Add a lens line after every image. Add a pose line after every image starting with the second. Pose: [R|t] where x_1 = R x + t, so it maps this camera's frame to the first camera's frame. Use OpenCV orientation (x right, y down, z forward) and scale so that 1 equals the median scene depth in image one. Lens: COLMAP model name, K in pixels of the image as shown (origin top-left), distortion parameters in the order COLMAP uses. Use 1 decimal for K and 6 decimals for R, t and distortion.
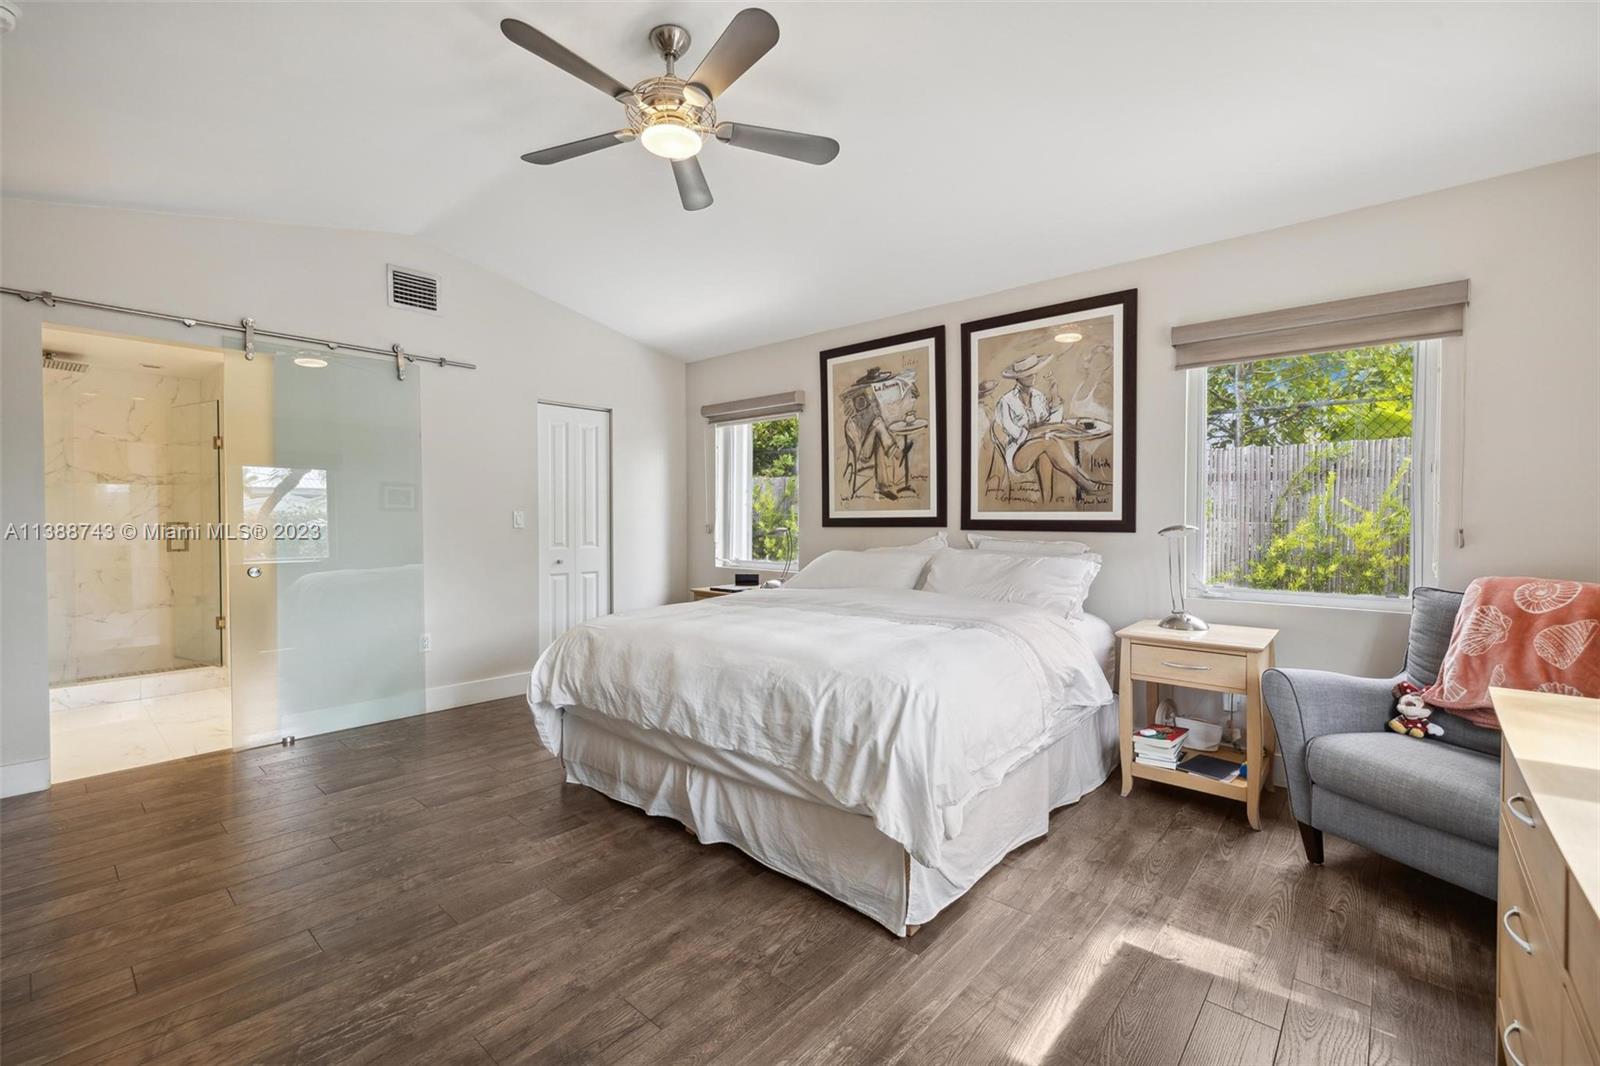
lens RADIAL K [[688.4, 0, 797.3], [0, 688.4, 526.4], [0, 0, 1]] dist [0.000763, 0.000423]
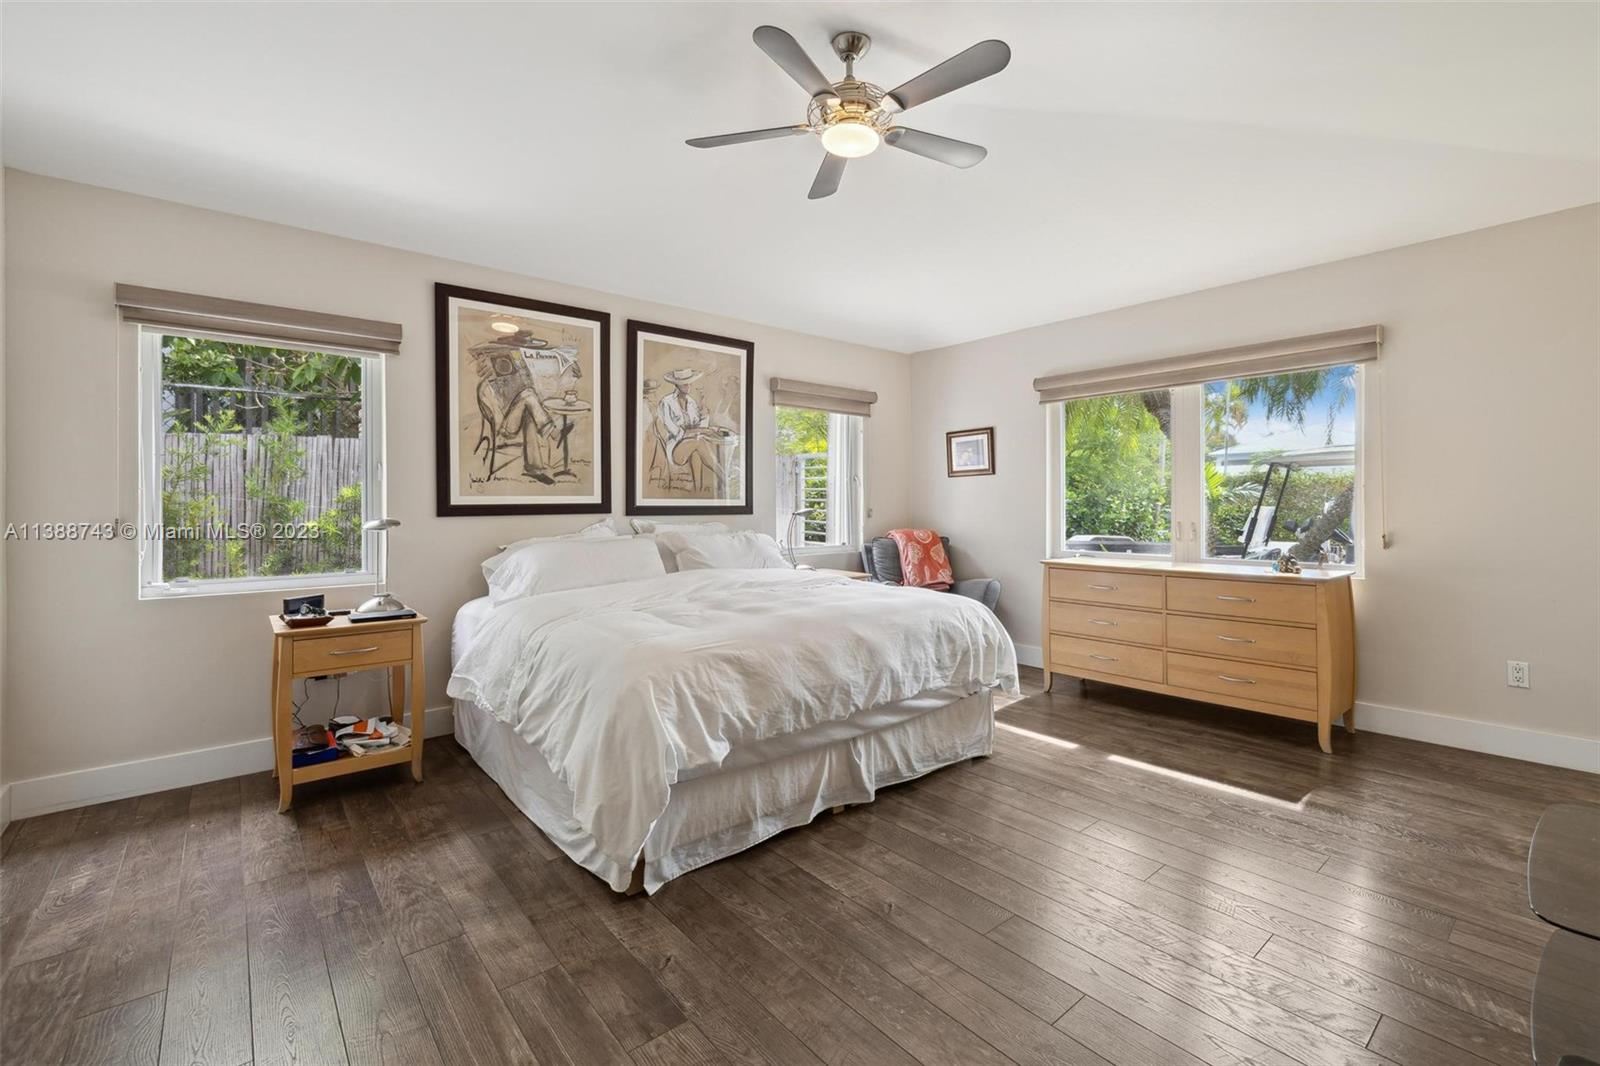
lens RADIAL K [[688.4, 0, 821.4], [0, 688.4, 500.3], [0, 0, 1]] dist [0.000763, 0.000423]
pose [[0.140198, 0.006251, 0.990104, -0.754426], [0.015543, 0.999843, -0.008513, -0.004772], [-0.990001, 0.016583, 0.140079, 0.564054]]
